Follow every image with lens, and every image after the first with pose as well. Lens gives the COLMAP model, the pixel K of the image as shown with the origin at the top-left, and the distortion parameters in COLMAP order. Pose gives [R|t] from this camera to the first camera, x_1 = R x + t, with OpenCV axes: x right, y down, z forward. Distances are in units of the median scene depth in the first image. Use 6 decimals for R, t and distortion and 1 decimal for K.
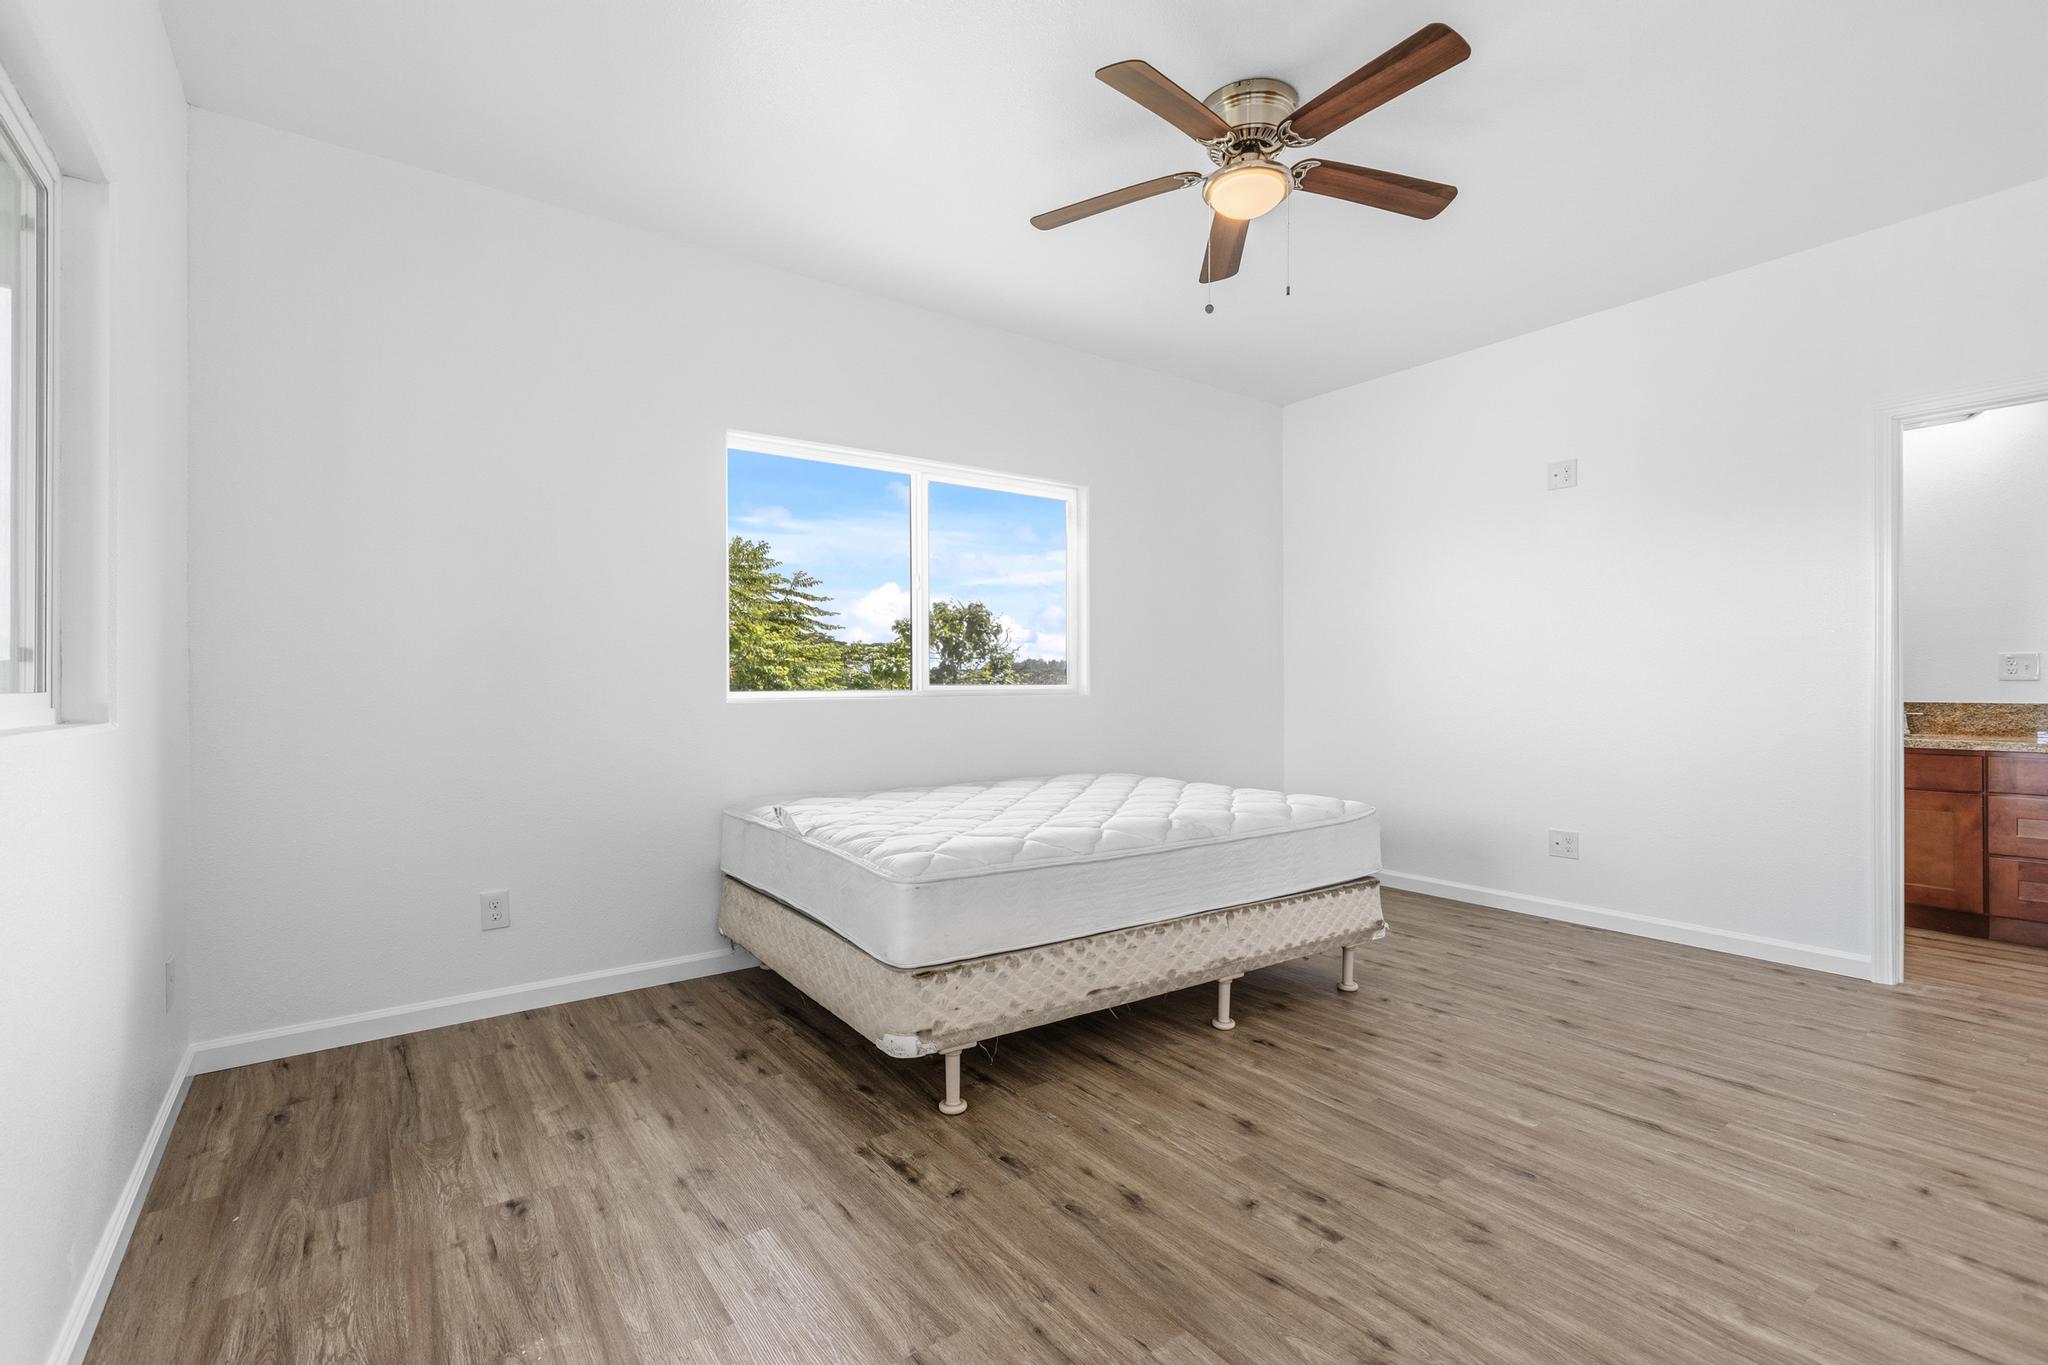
lens RADIAL K [[932.4, 0, 1022.4], [0, 932.4, 686.4], [0, 0, 1]] dist [0.002674, -0.001577]
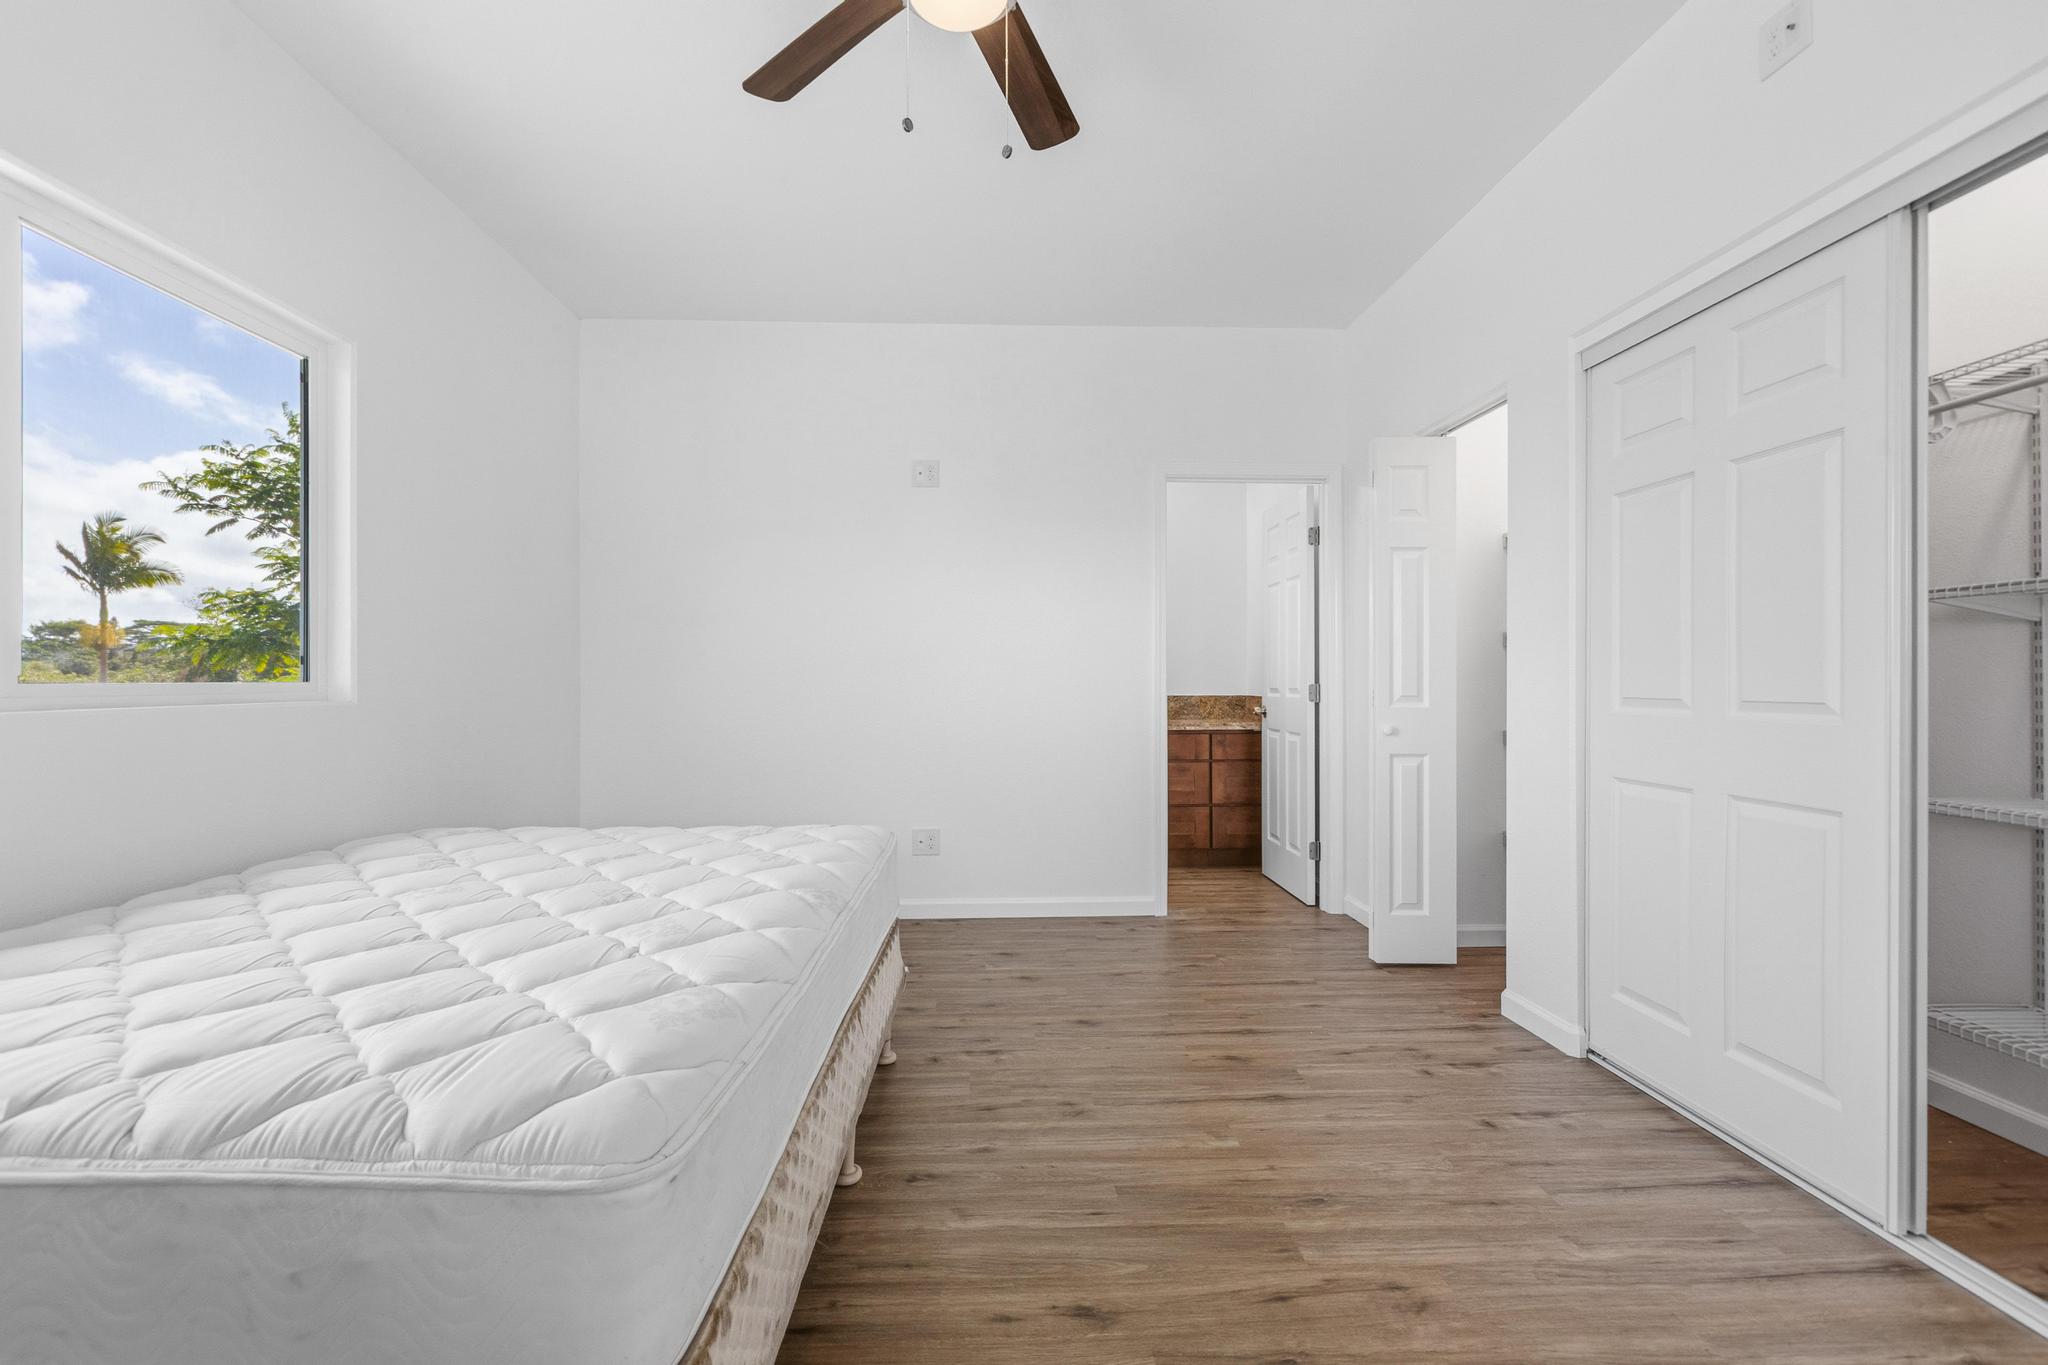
lens RADIAL K [[932.4, 0, 1024.0], [0, 932.4, 686.0], [0, 0, 1]] dist [0.002674, -0.001577]
pose [[0.554118, -0.000505, 0.832438, -0.315459], [0.005411, 0.999981, -0.002995, 0.007794], [-0.832420, 0.006164, 0.554111, 0.576098]]
